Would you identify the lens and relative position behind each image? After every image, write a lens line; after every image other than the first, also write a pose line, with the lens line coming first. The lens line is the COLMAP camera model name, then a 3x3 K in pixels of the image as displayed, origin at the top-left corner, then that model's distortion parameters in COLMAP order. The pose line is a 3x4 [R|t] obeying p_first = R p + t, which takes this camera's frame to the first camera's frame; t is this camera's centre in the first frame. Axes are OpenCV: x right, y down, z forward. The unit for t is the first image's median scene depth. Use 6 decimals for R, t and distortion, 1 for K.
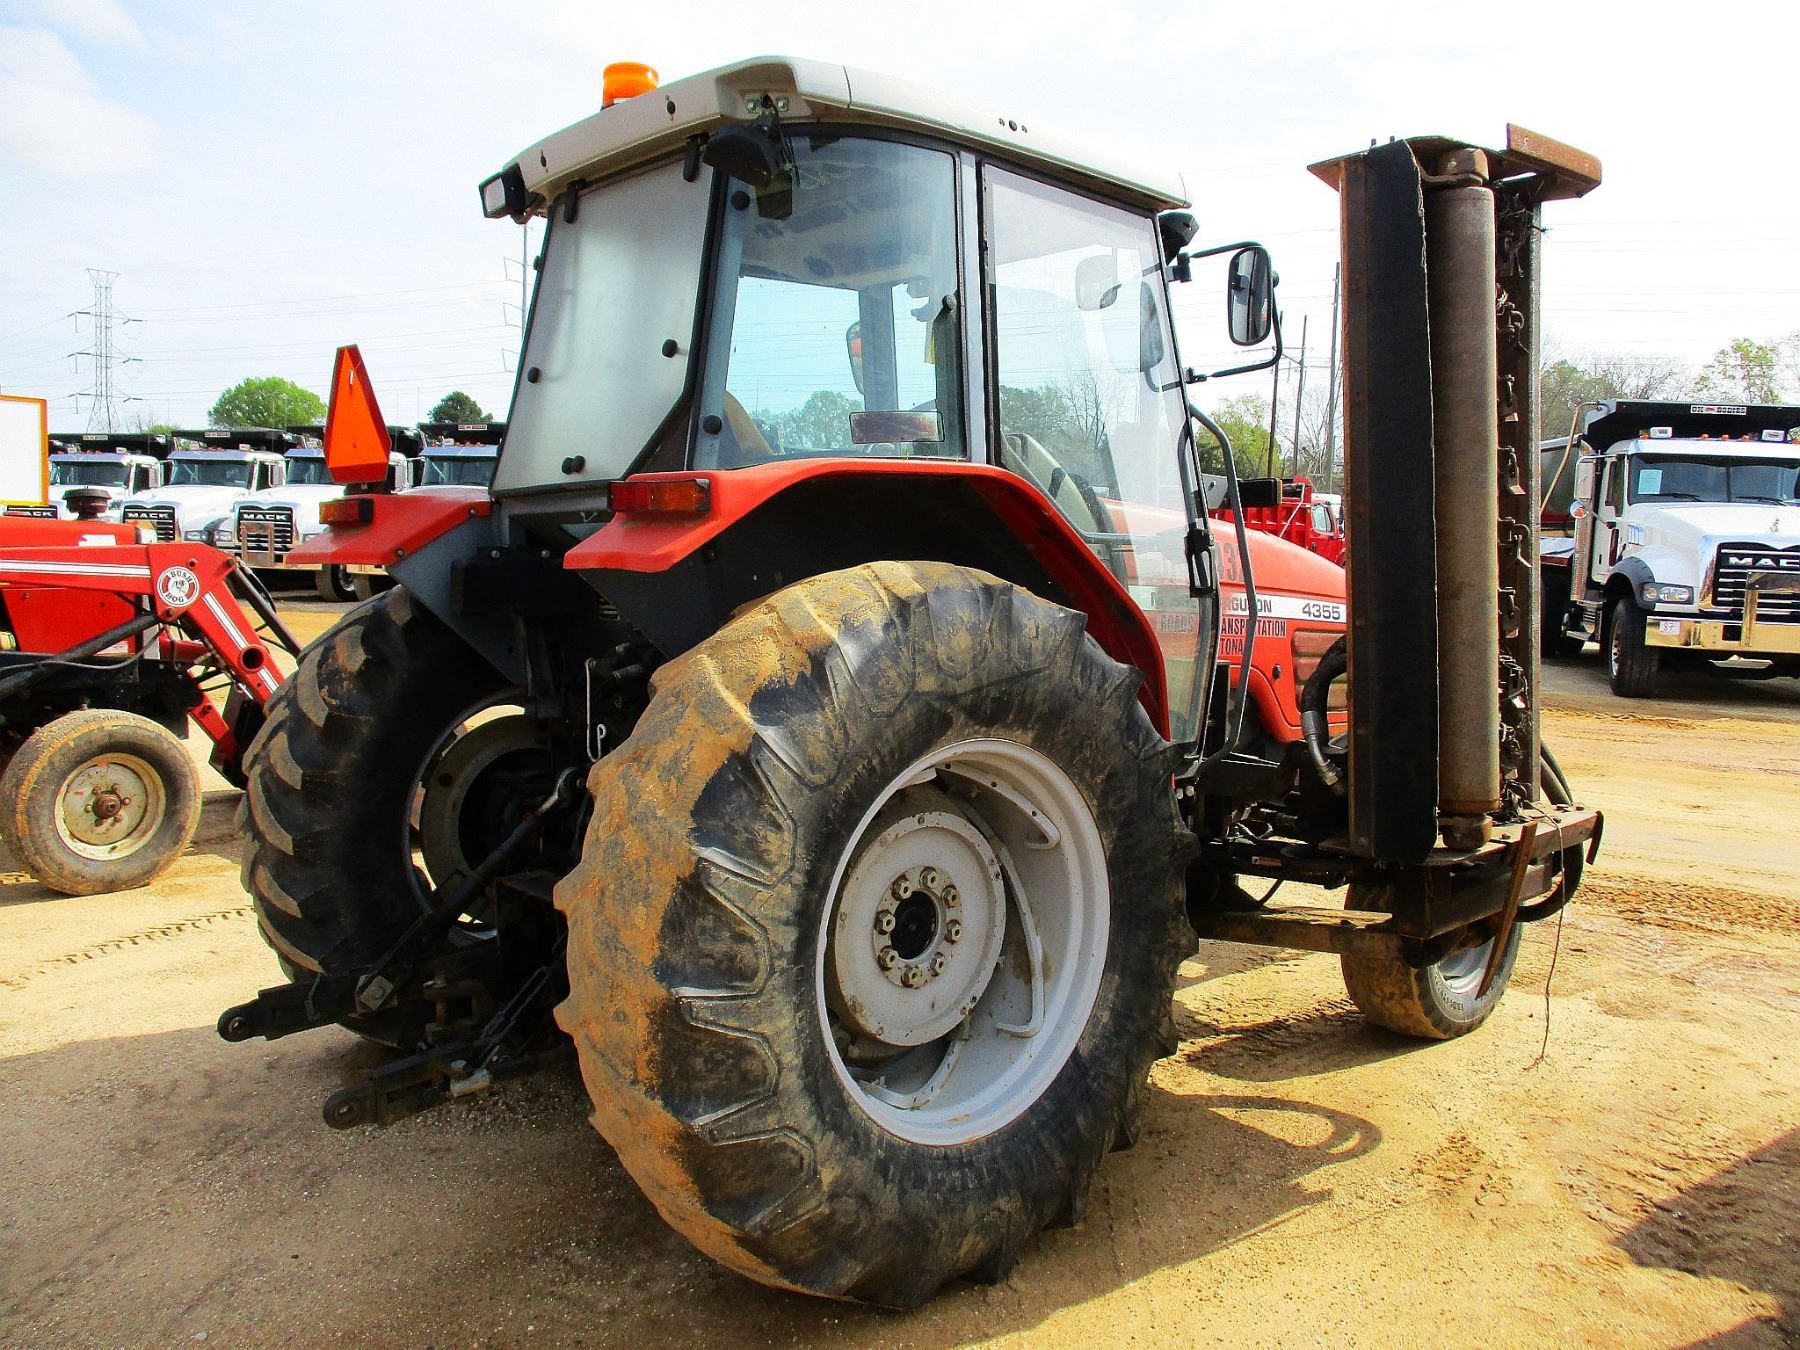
lens RADIAL K [[1430.0, 0, 900.0], [0, 1430.0, 675.0], [0, 0, 1]] dist [-0.040494, 0.008649]
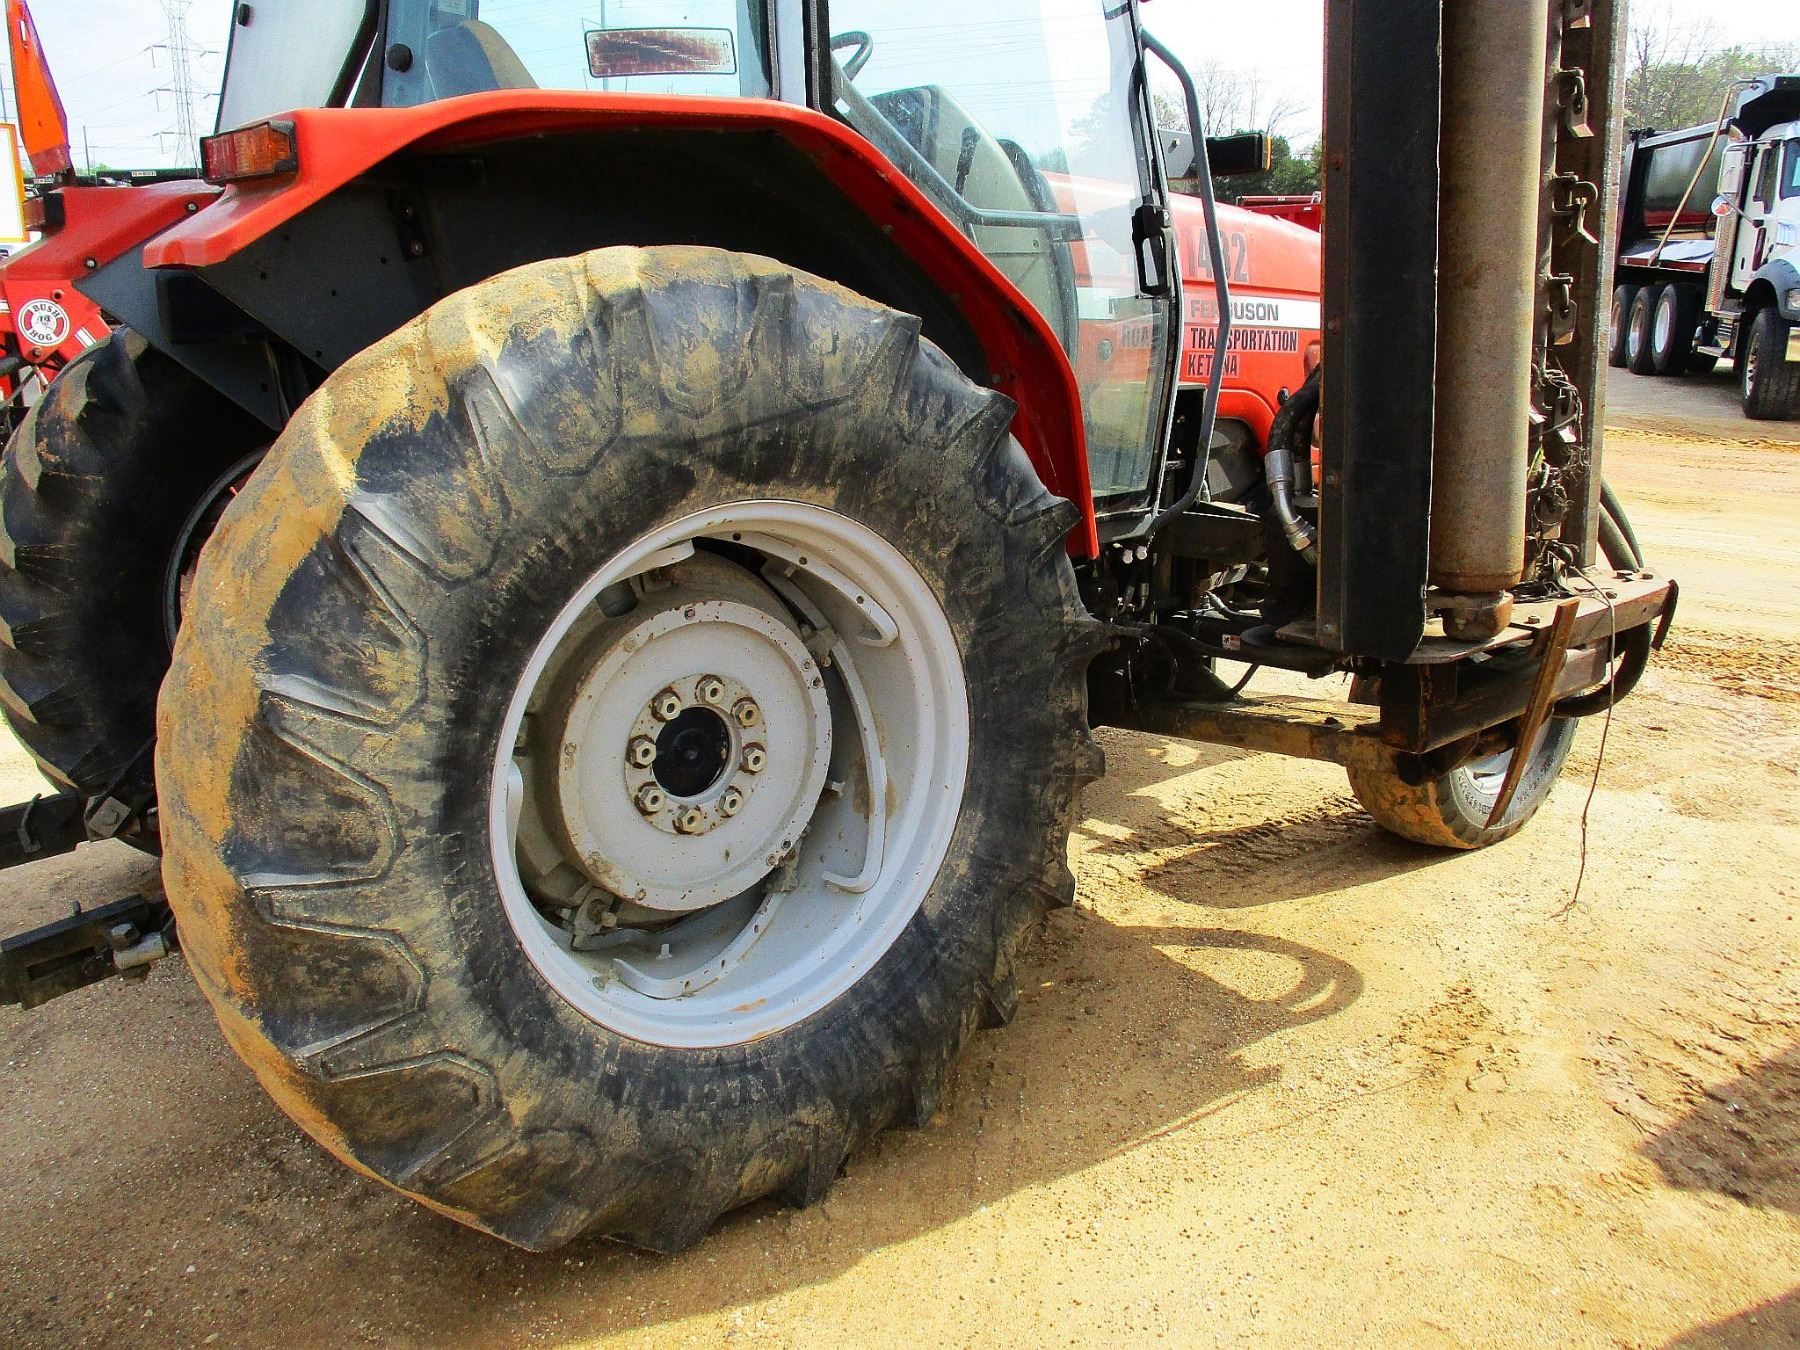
lens RADIAL K [[1460.5, 0, 900.0], [0, 1460.5, 675.0], [0, 0, 1]] dist [-0.024963, 0.001528]
pose [[0.998195, -0.006968, -0.059643, 0.153237], [0.017626, 0.983493, 0.180088, 0.000413], [0.057404, -0.180814, 0.981841, 0.250895]]
